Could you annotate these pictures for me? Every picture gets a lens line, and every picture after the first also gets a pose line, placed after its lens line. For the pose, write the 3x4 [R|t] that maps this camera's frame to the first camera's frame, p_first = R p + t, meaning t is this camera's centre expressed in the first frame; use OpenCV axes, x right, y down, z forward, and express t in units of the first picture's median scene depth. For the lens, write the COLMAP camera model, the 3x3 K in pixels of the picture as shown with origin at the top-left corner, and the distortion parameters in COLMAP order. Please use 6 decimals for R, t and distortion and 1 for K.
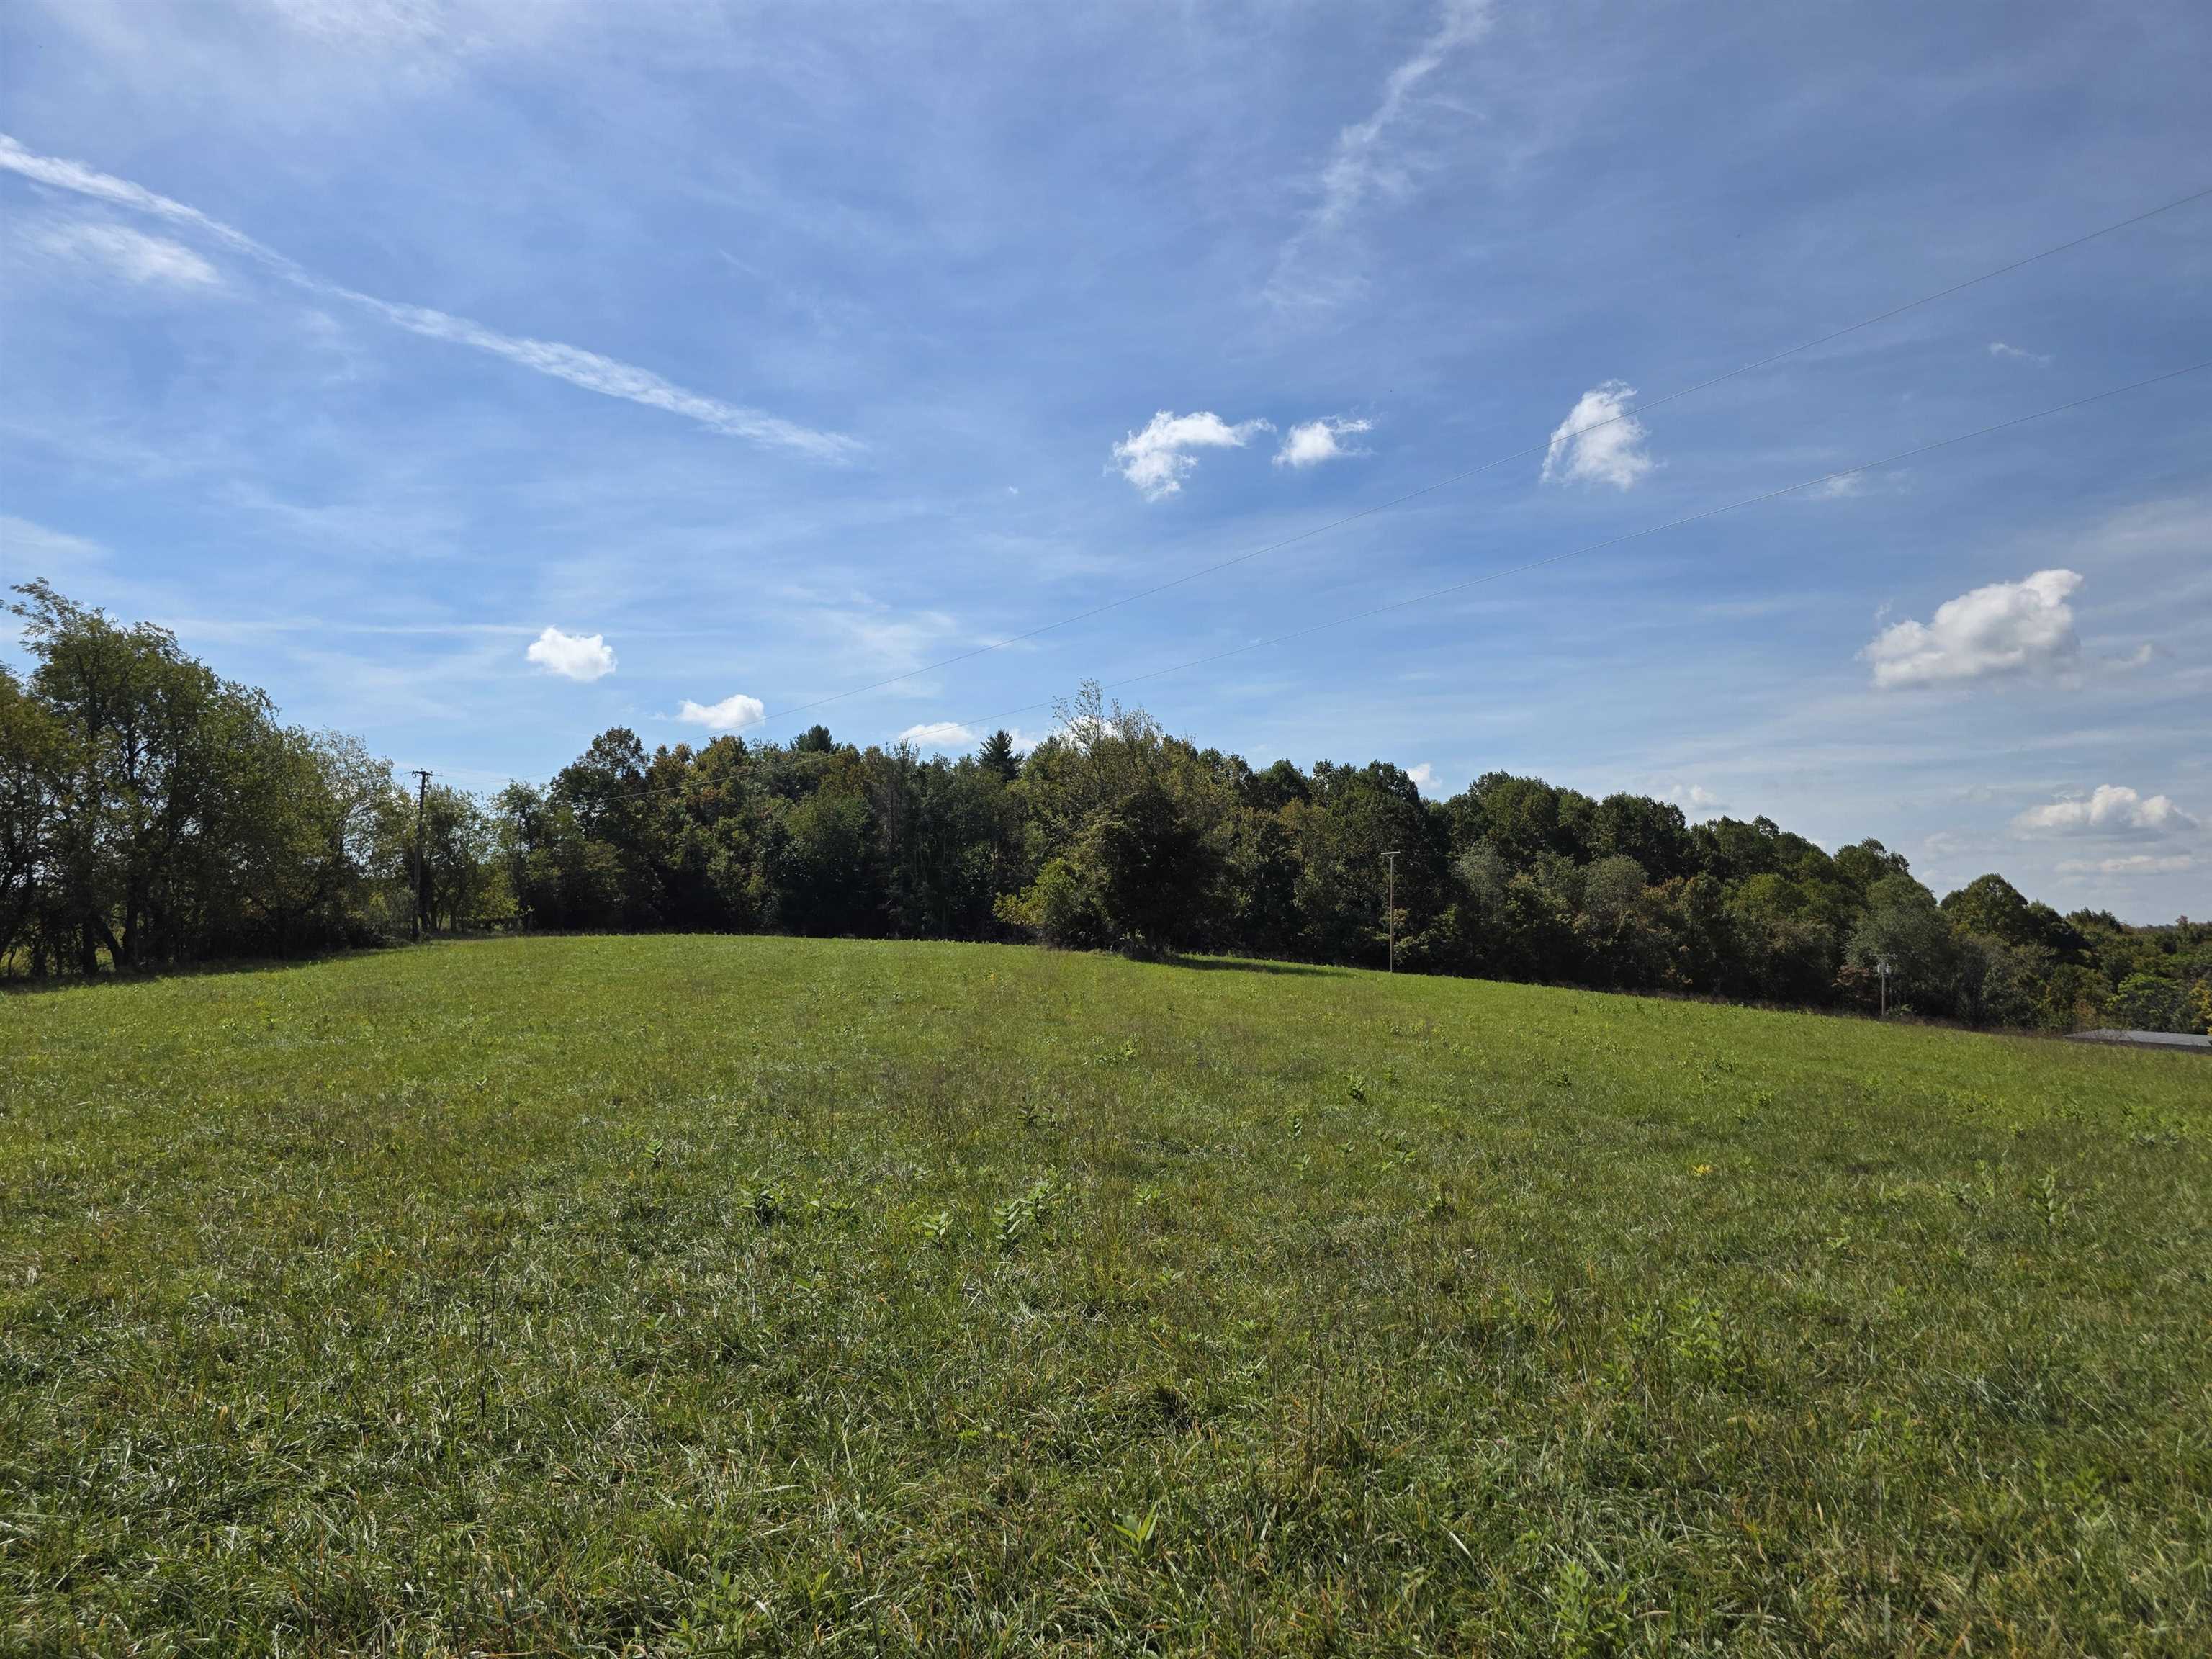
lens RADIAL K [[1499.8, 0, 1106.3], [0, 1499.8, 820.4], [0, 0, 1]] dist [0.069523, -0.058924]
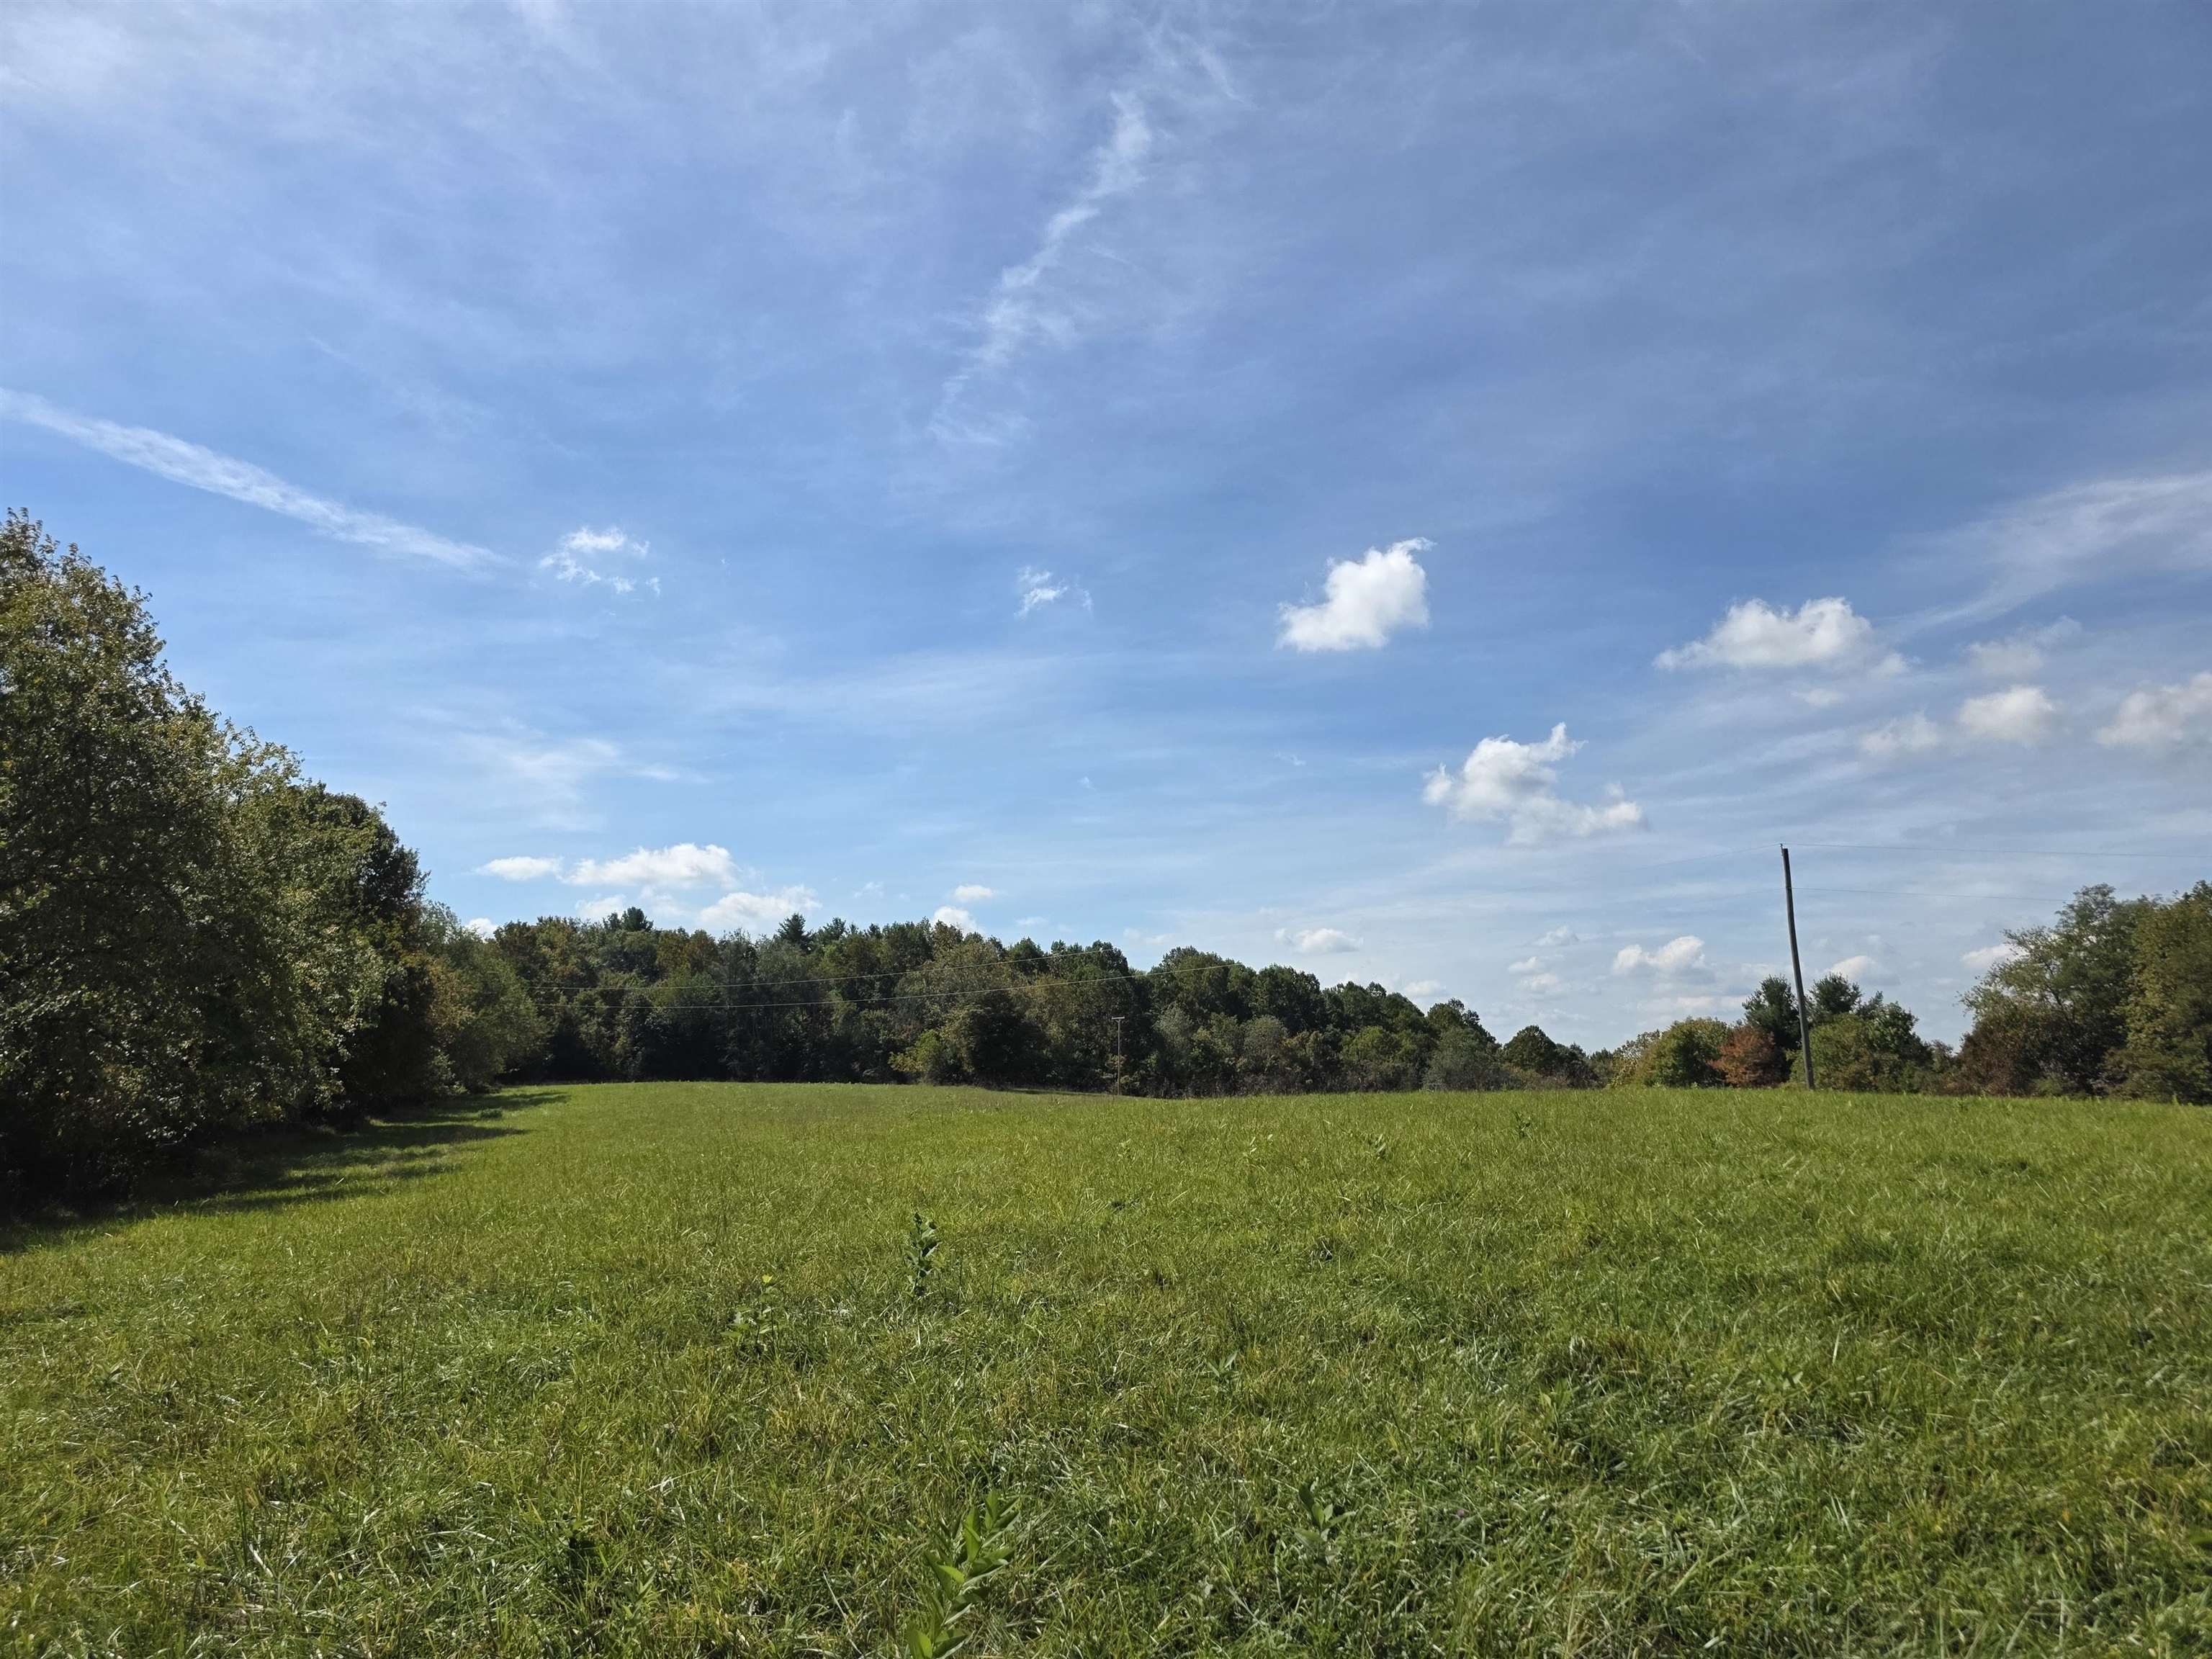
lens RADIAL K [[1499.8, 0, 1131.6], [0, 1499.8, 769.6], [0, 0, 1]] dist [0.069523, -0.058924]
pose [[0.976115, 0.029163, 0.215290, -0.095960], [-0.001538, 0.991853, -0.127382, -0.025691], [-0.217251, 0.124008, 0.968207, -0.367347]]
